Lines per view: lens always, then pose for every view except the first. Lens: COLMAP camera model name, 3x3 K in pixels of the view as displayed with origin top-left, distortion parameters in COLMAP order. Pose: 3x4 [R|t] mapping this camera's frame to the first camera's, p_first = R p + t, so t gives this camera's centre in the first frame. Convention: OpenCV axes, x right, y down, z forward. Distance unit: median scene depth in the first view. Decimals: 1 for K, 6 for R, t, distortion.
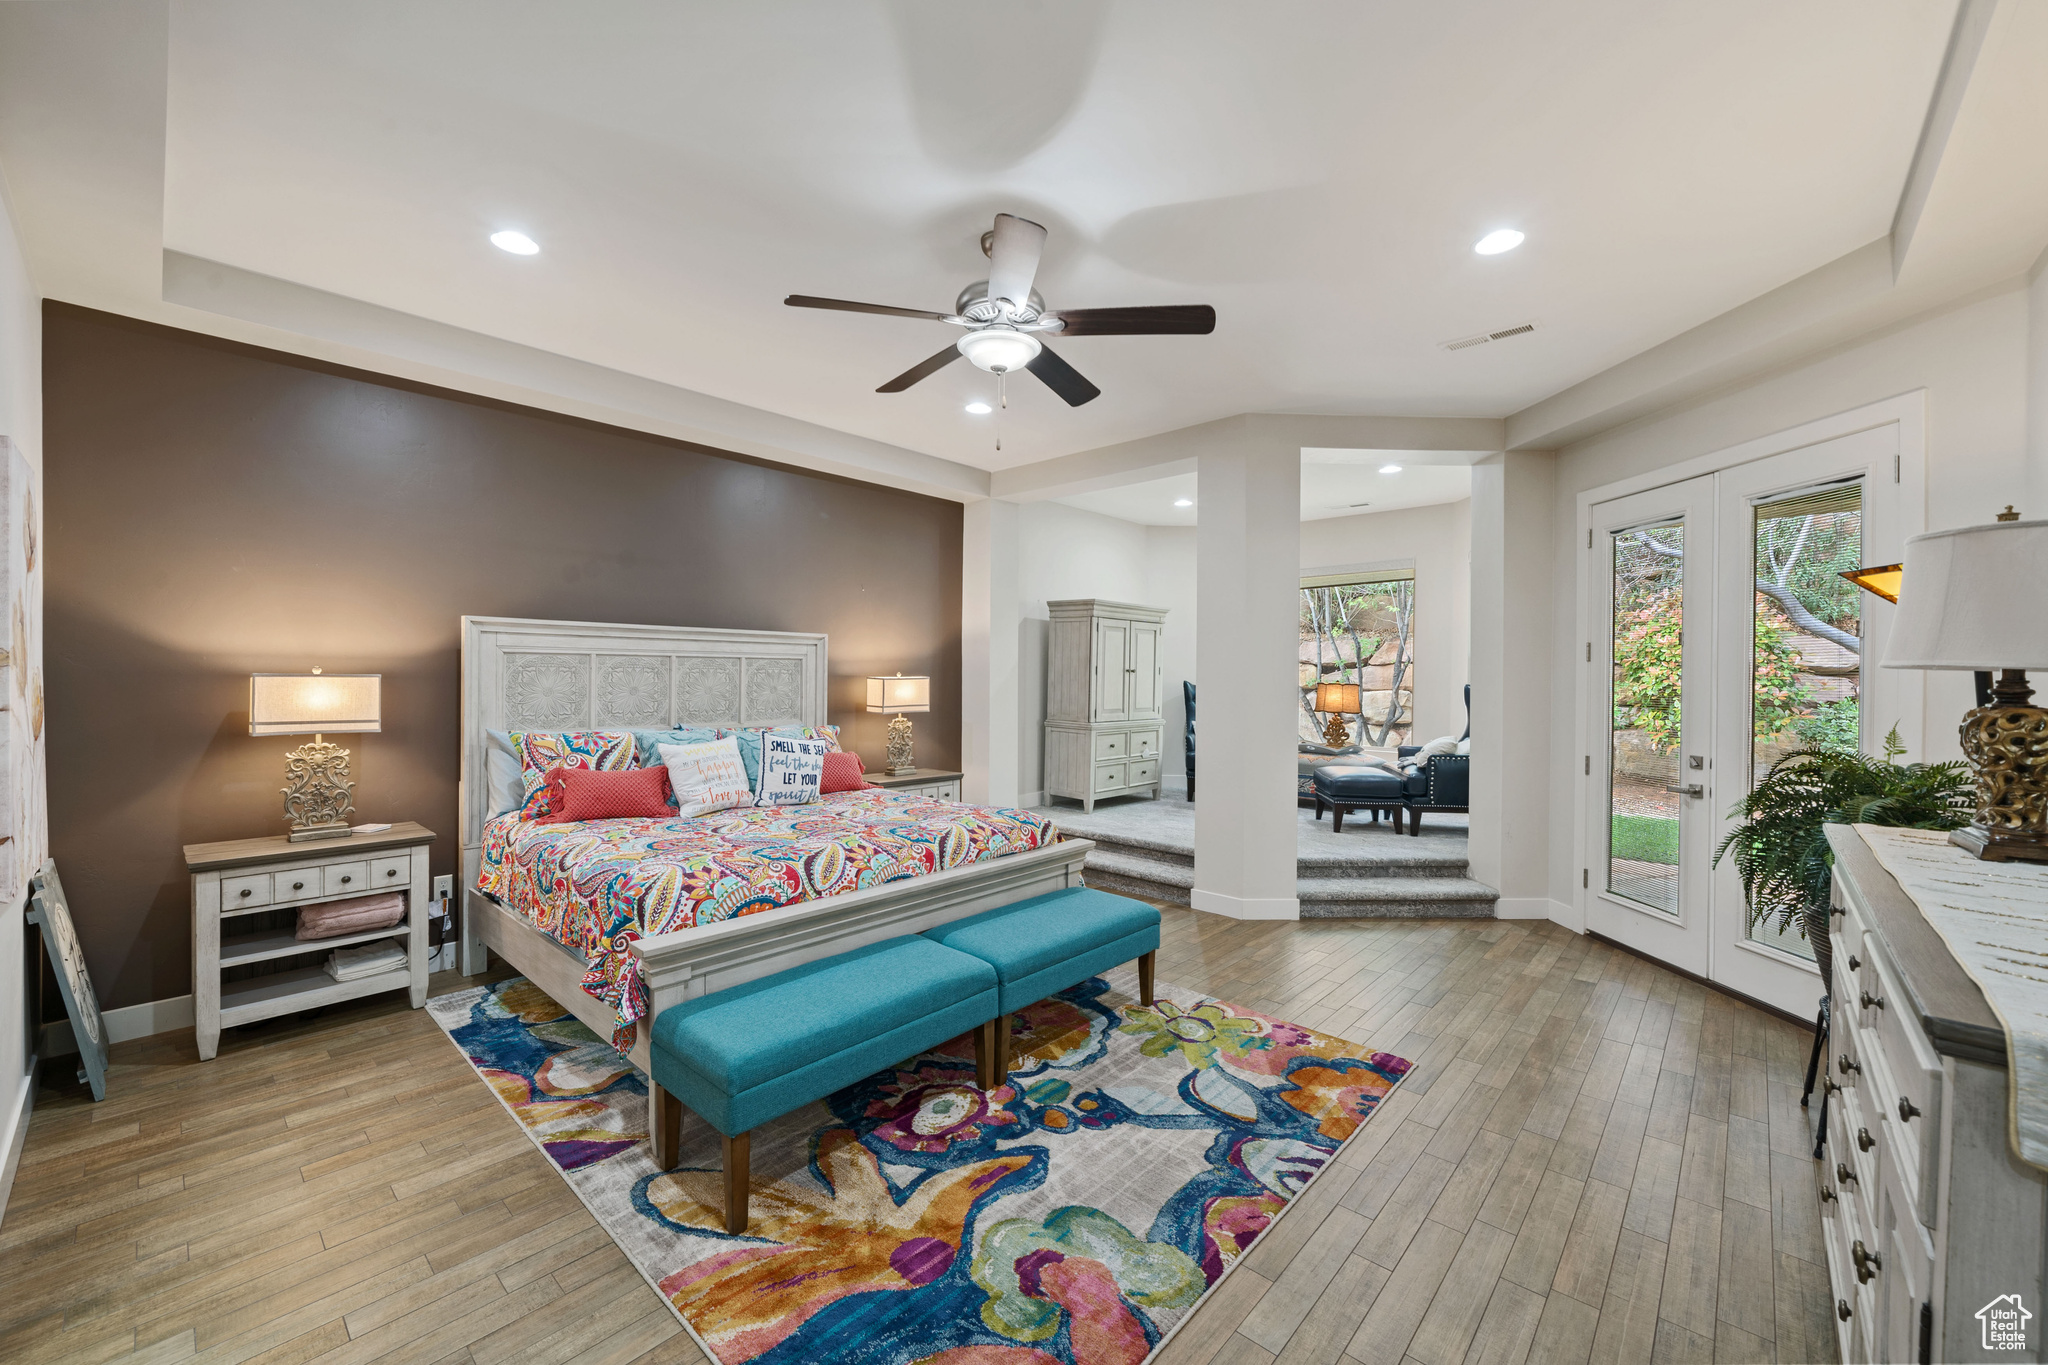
lens RADIAL K [[776.5, 0, 1030.0], [0, 776.5, 684.7], [0, 0, 1]] dist [-0.002468, 0.000162]
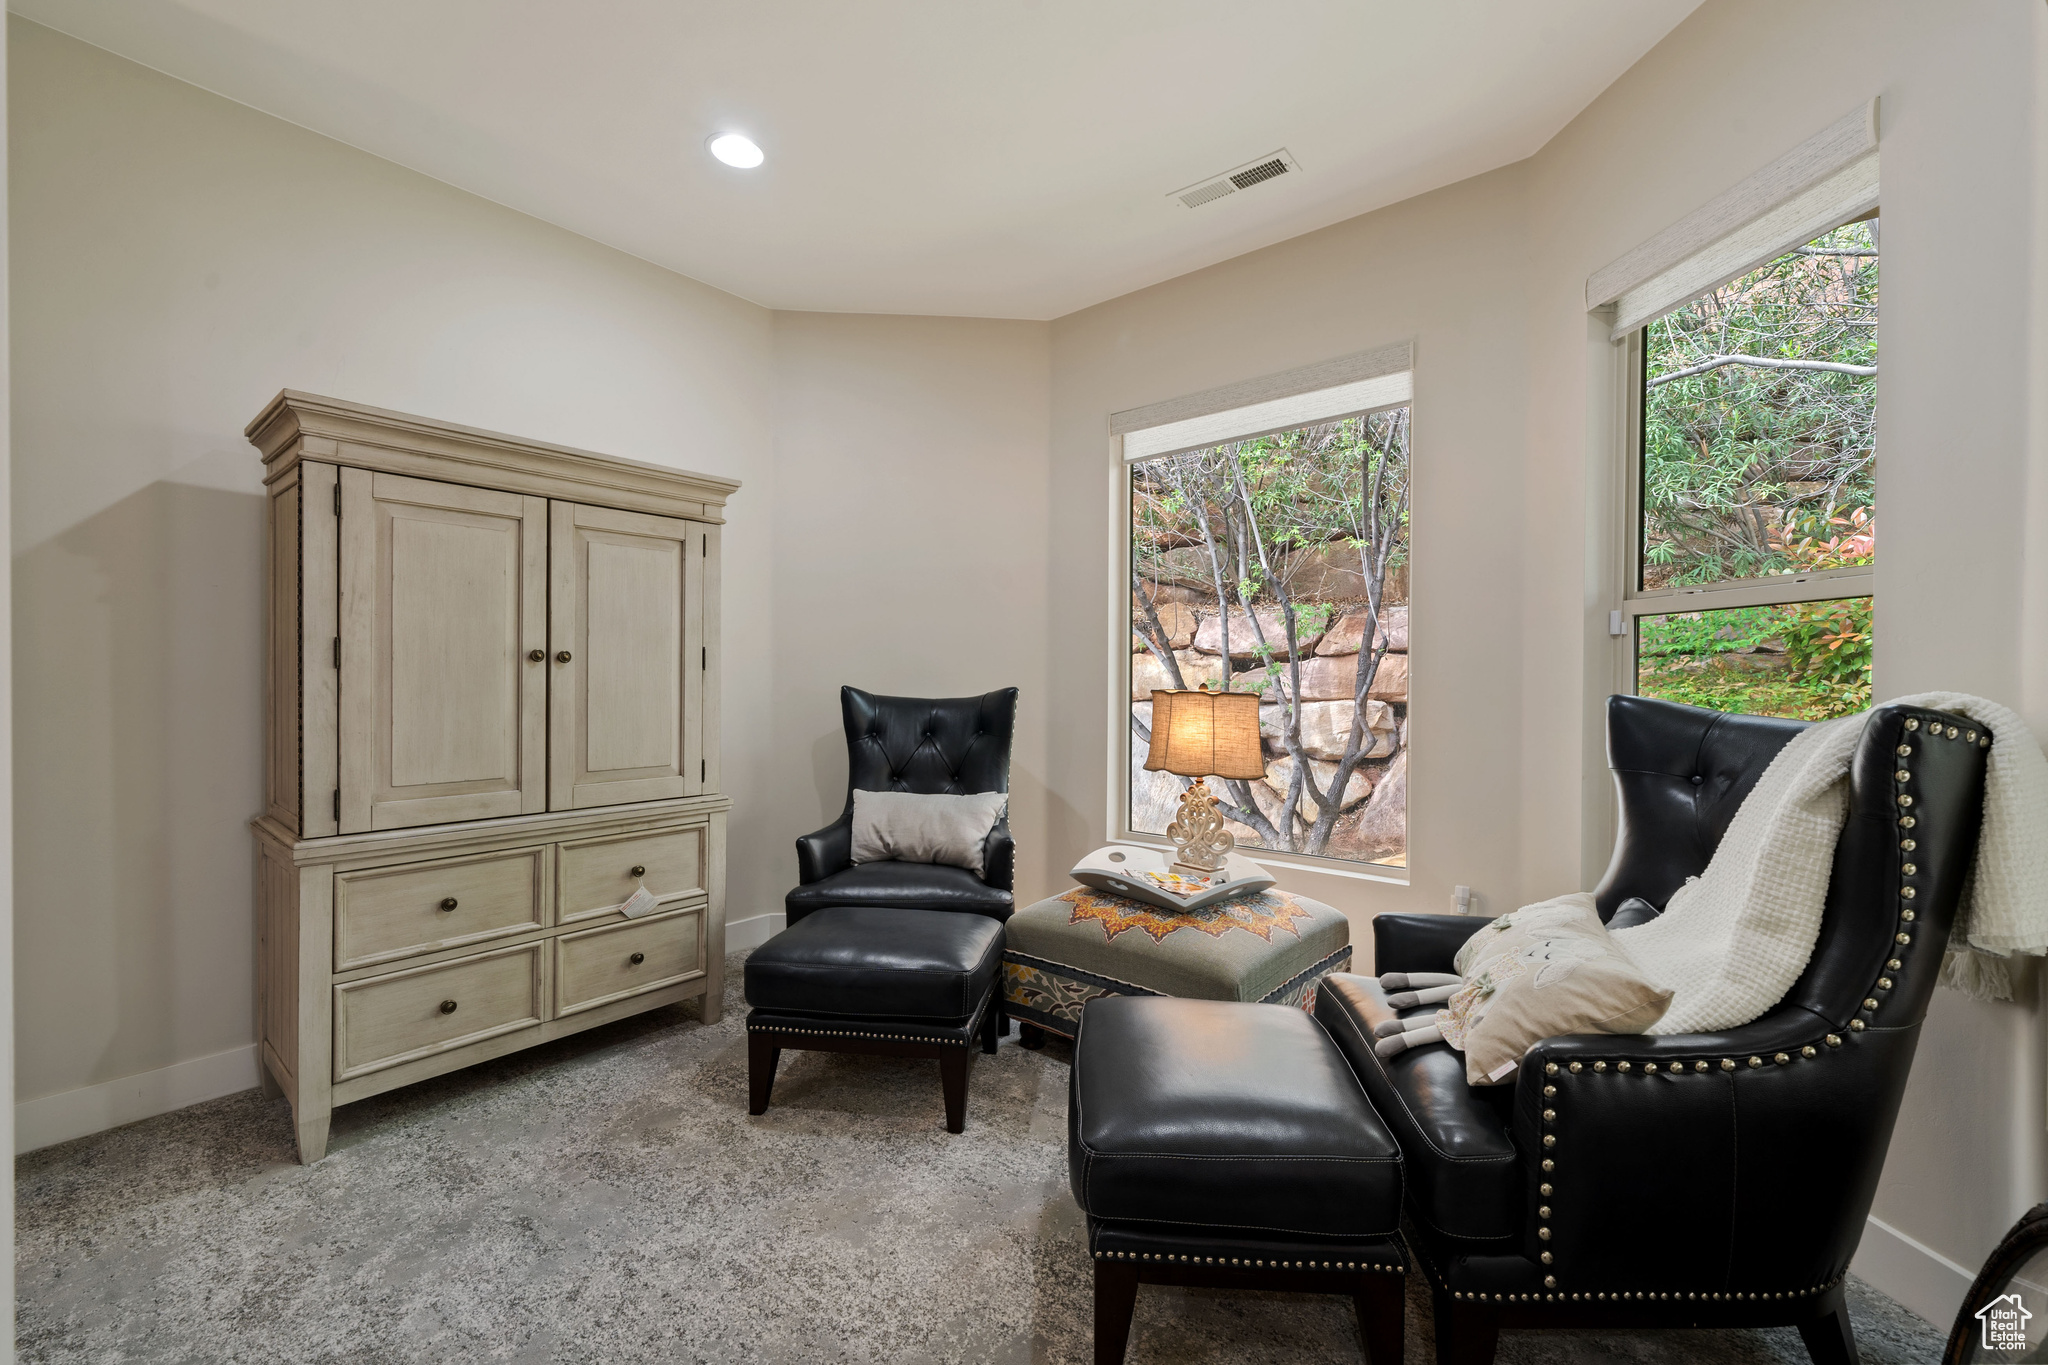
lens RADIAL K [[826.7, 0, 1019.4], [0, 826.7, 683.2], [0, 0, 1]] dist [-0.001658, -0.000055]
pose [[0.998645, 0.000612, 0.052044, 0.207758], [-0.000414, 0.999993, -0.003820, -0.003966], [-0.052046, 0.003793, 0.998637, 0.446716]]
